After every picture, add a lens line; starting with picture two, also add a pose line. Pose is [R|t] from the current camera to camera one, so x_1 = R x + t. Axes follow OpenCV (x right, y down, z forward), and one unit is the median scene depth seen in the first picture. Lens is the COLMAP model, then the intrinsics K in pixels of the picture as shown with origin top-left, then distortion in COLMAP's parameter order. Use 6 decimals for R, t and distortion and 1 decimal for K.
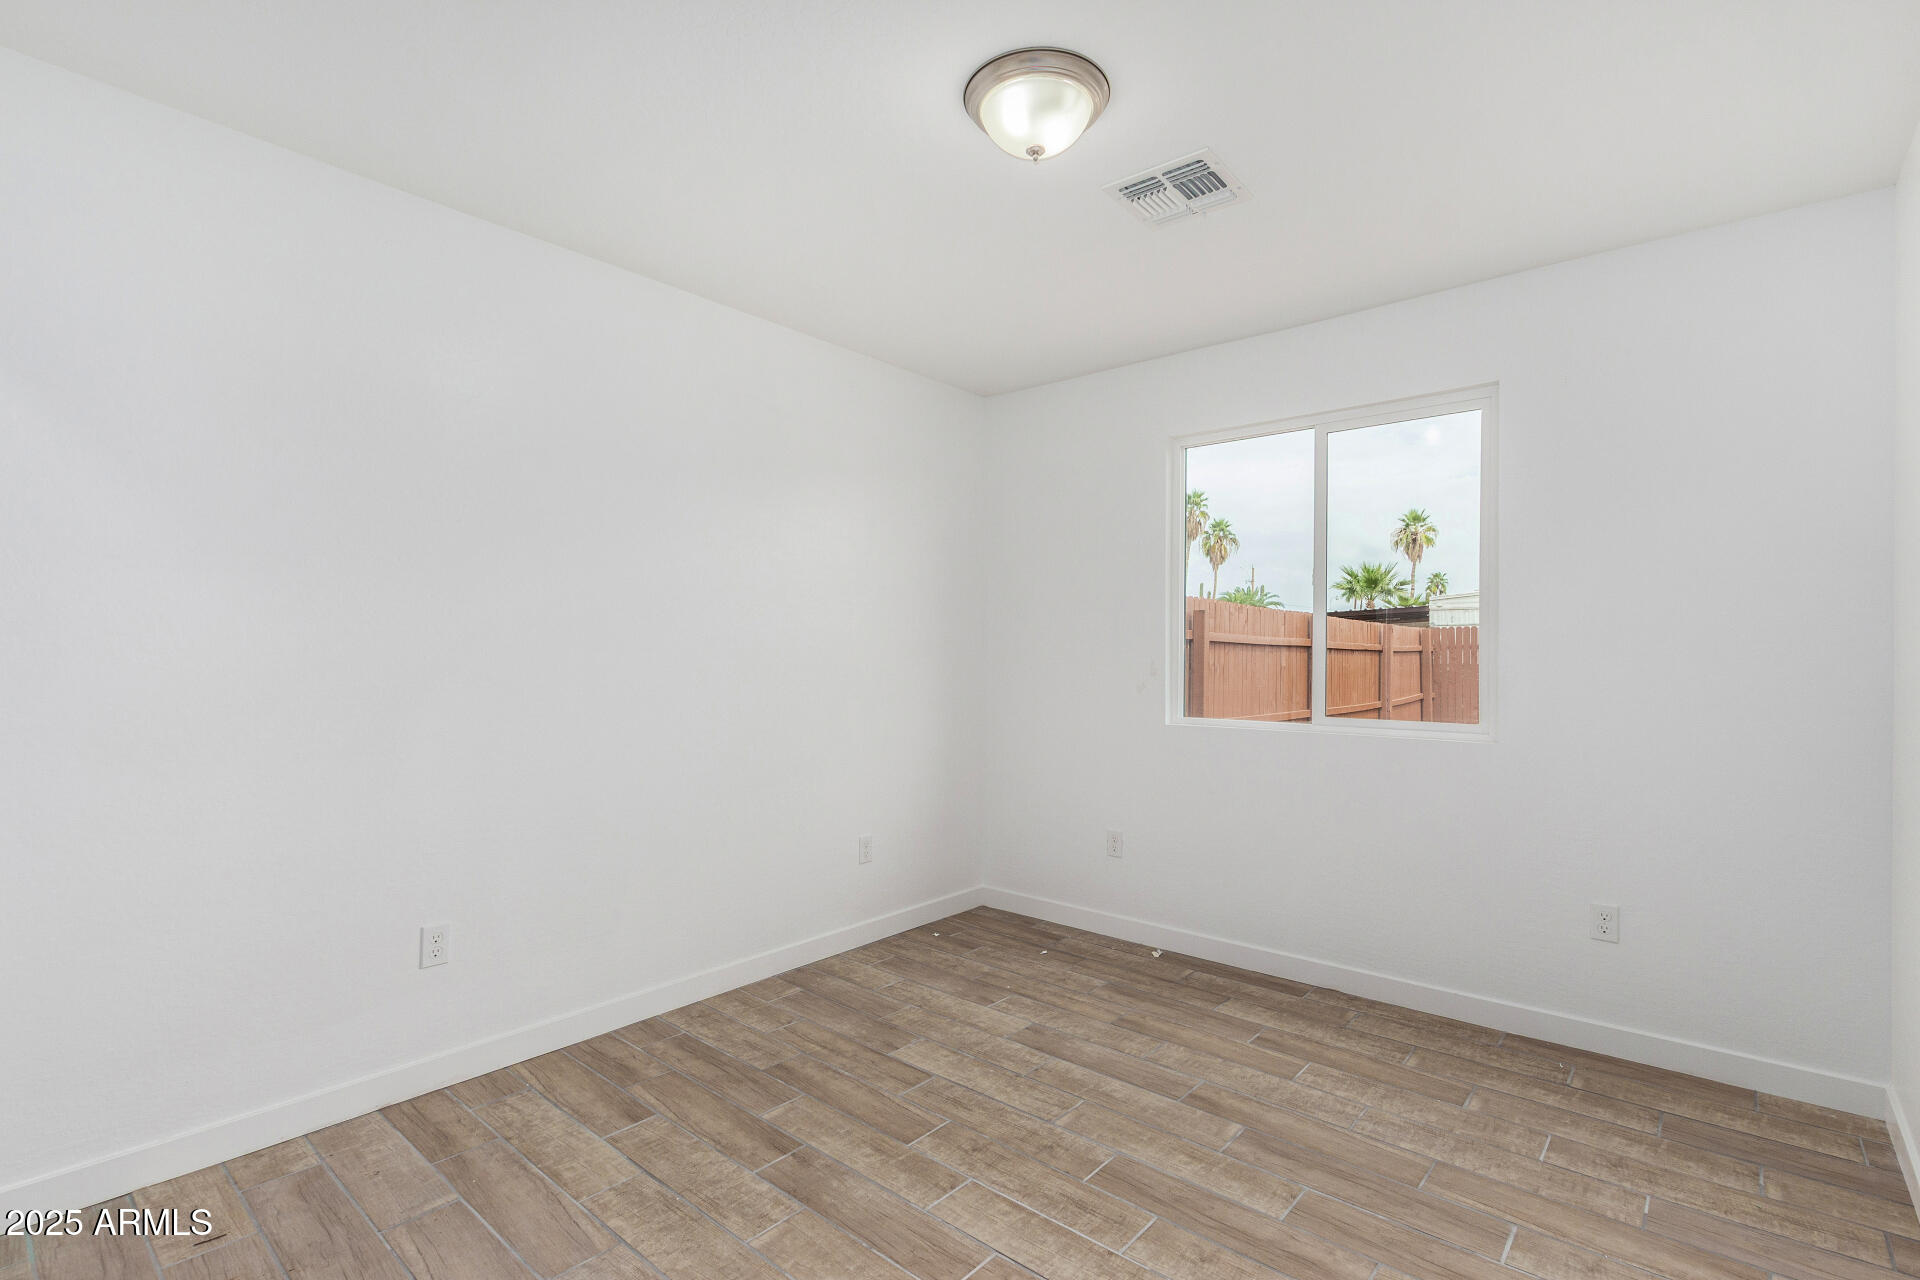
lens RADIAL K [[894.7, 0, 961.5], [0, 894.7, 657.2], [0, 0, 1]] dist [0.001772, -0.006211]
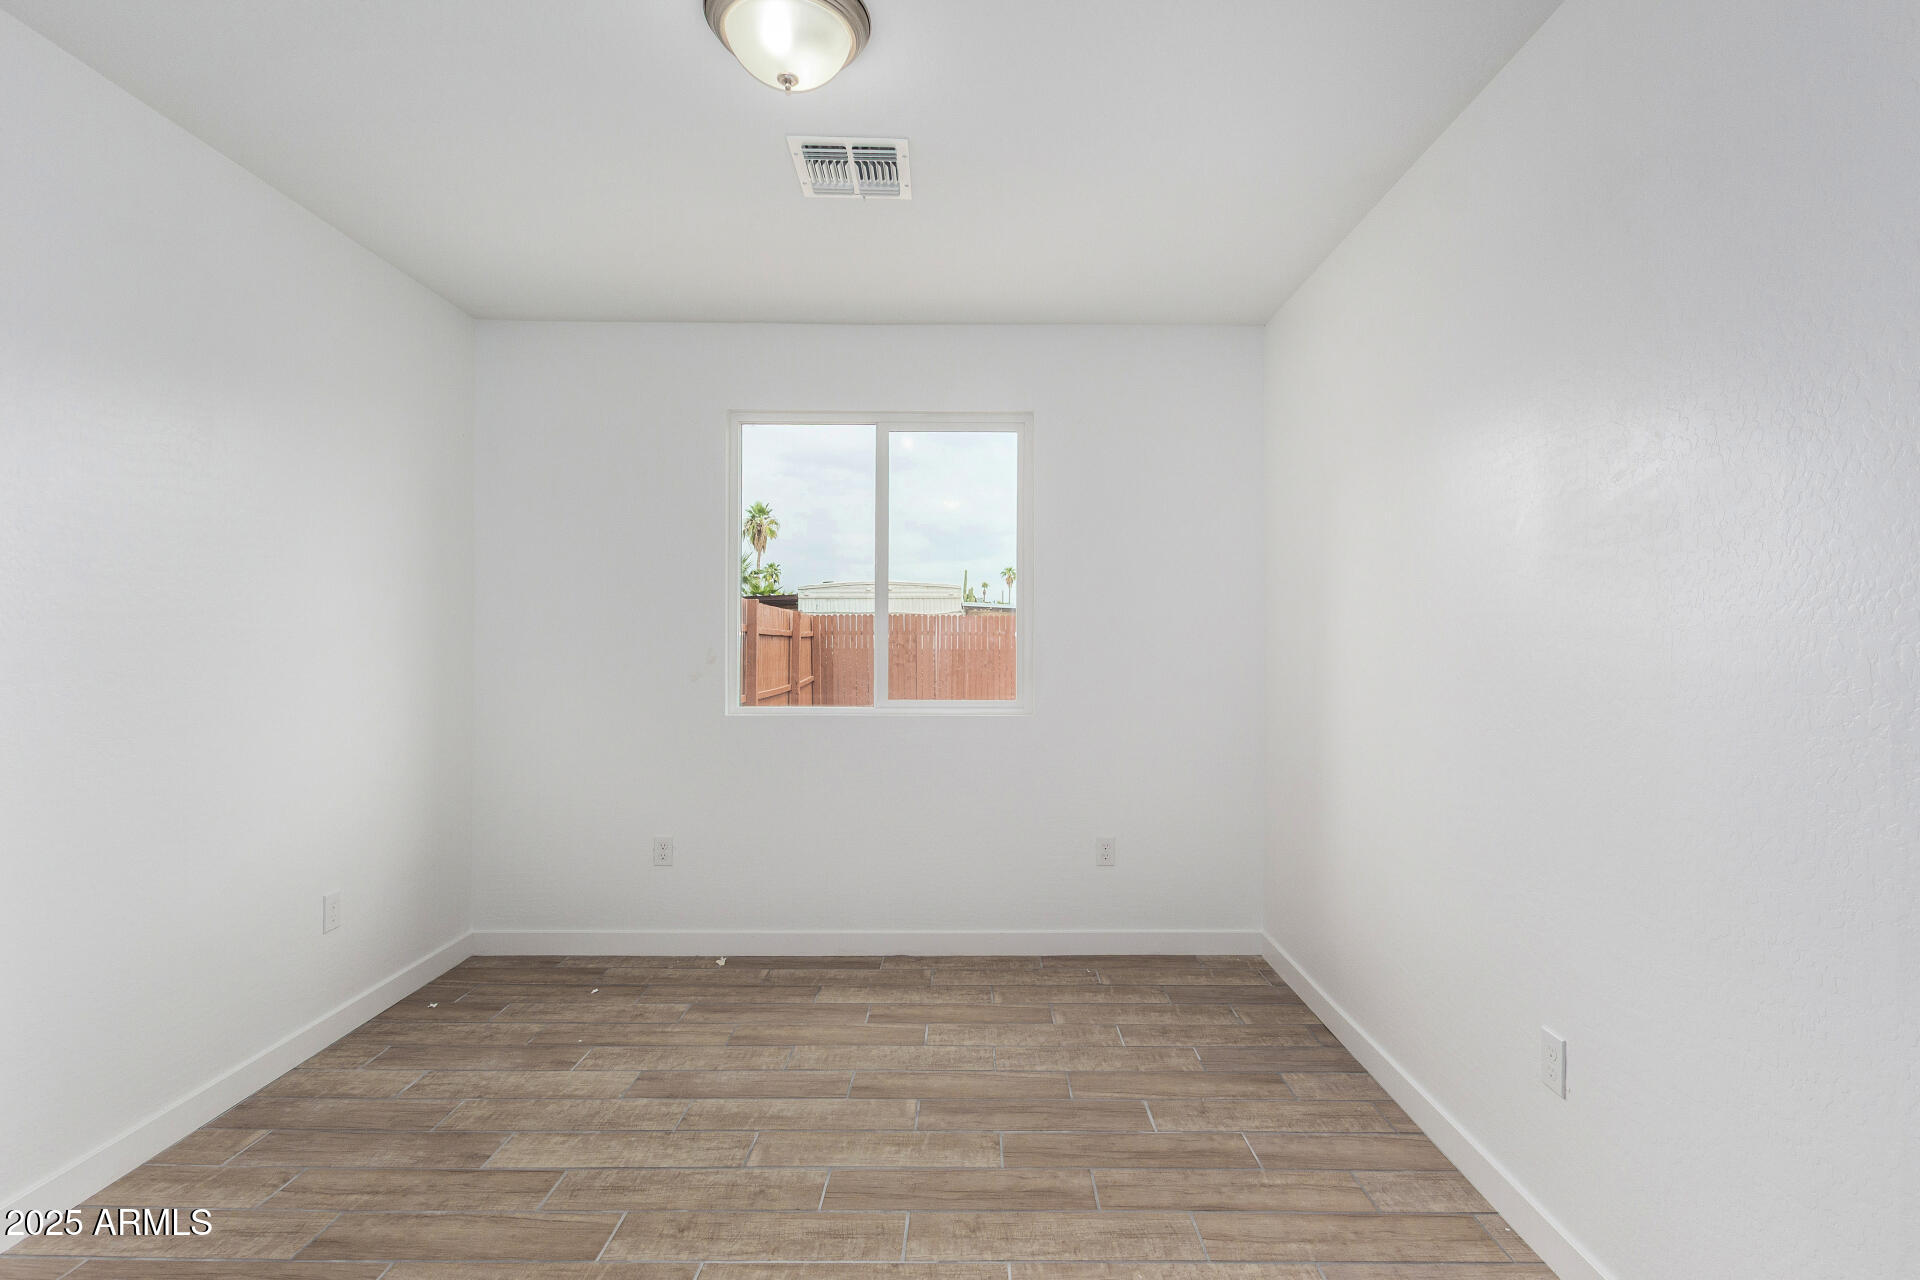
lens RADIAL K [[920.2, 0, 990.6], [0, 920.2, 641.7], [0, 0, 1]] dist [-0.002529, -0.001991]
pose [[0.748173, -0.002254, 0.663499, -0.273311], [0.002638, 0.999996, 0.000422, -0.002046], [-0.663498, 0.001435, 0.748177, 0.128999]]
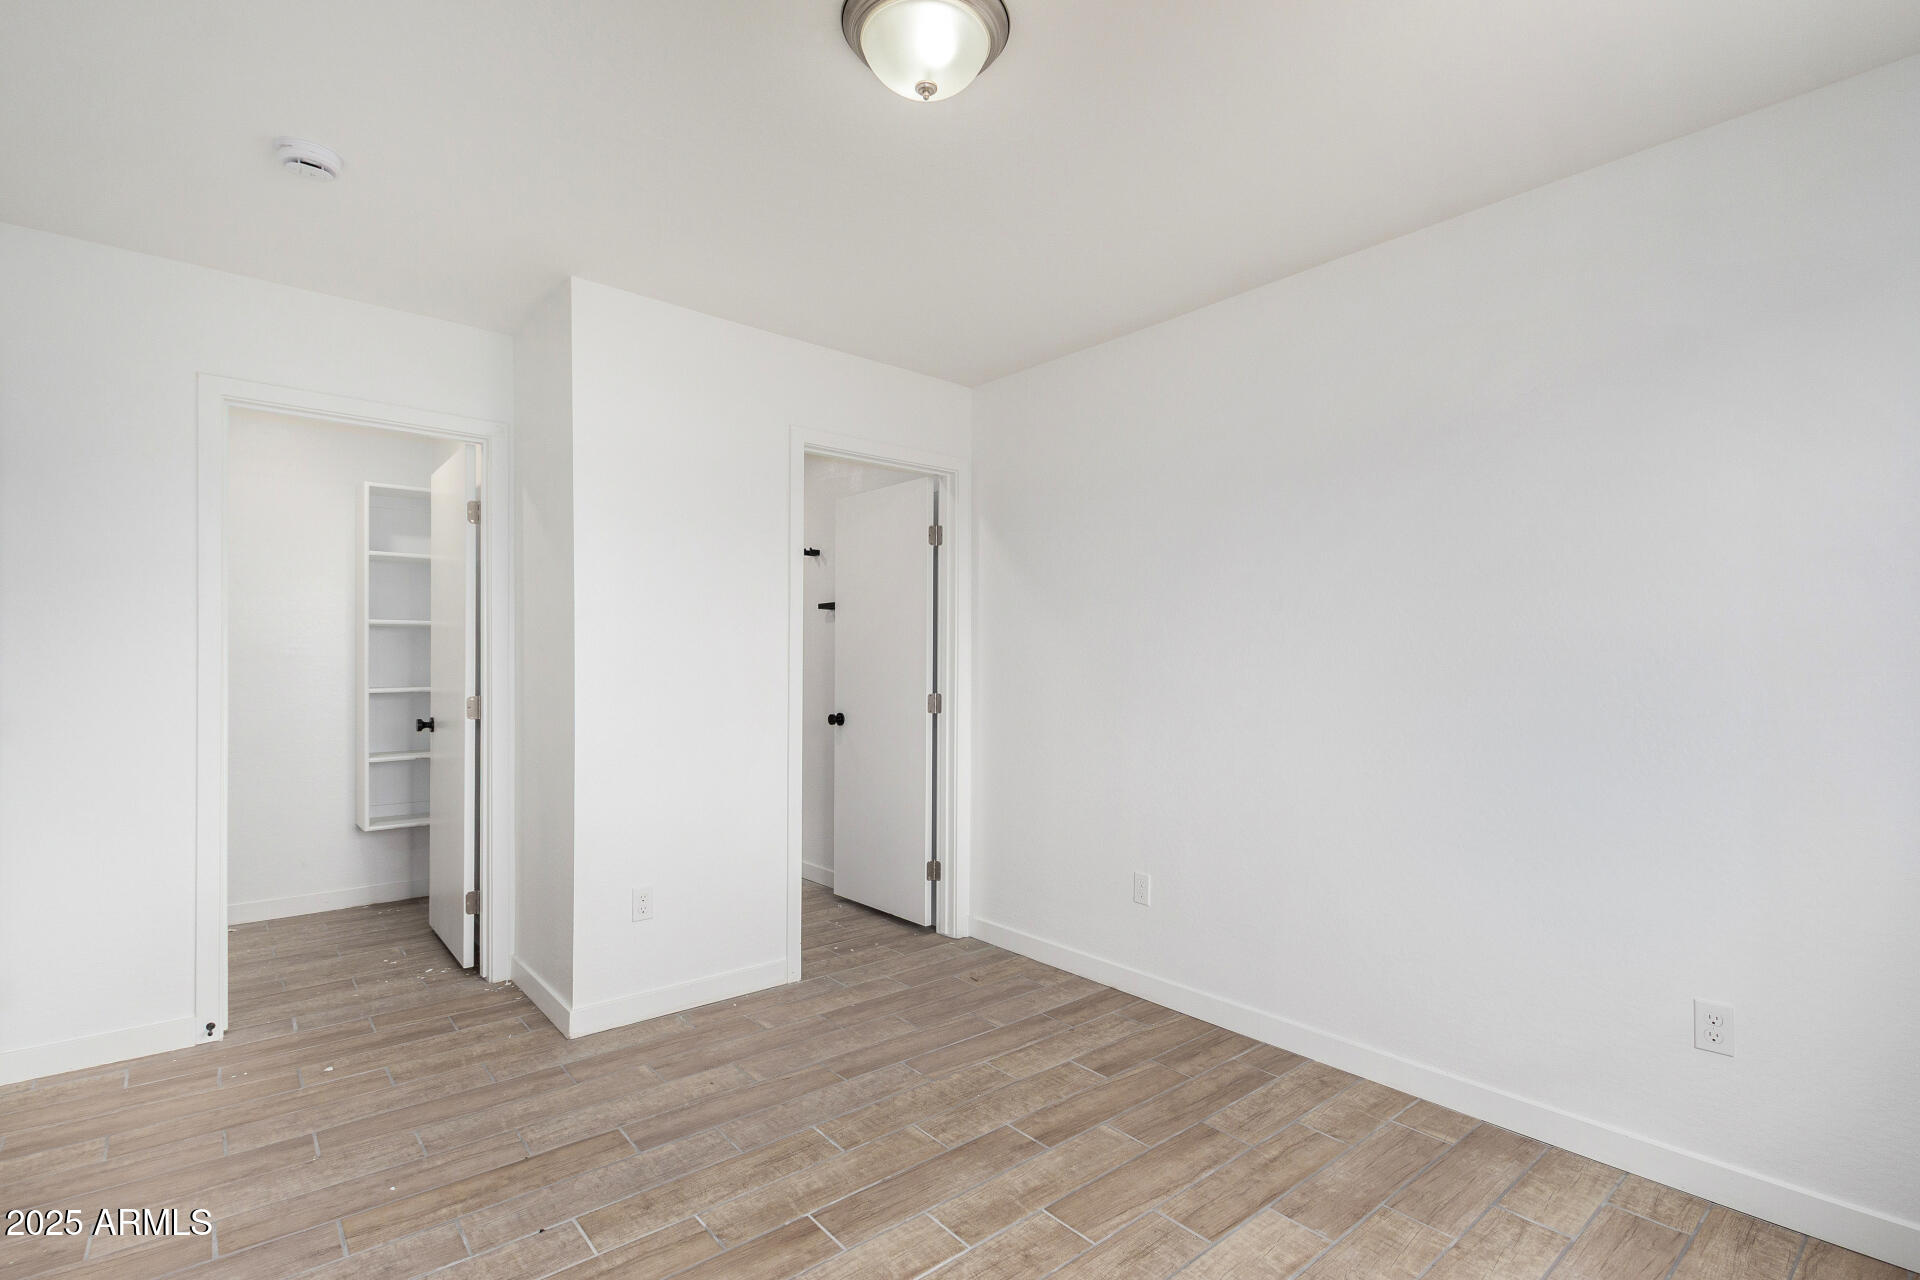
lens RADIAL K [[894.7, 0, 961.5], [0, 894.7, 657.2], [0, 0, 1]] dist [0.001772, -0.006211]
pose [[-0.157593, -0.006950, -0.987480, 0.693715], [-0.010749, 0.999928, -0.005323, -0.007296], [0.987446, 0.009776, -0.157656, 0.858213]]
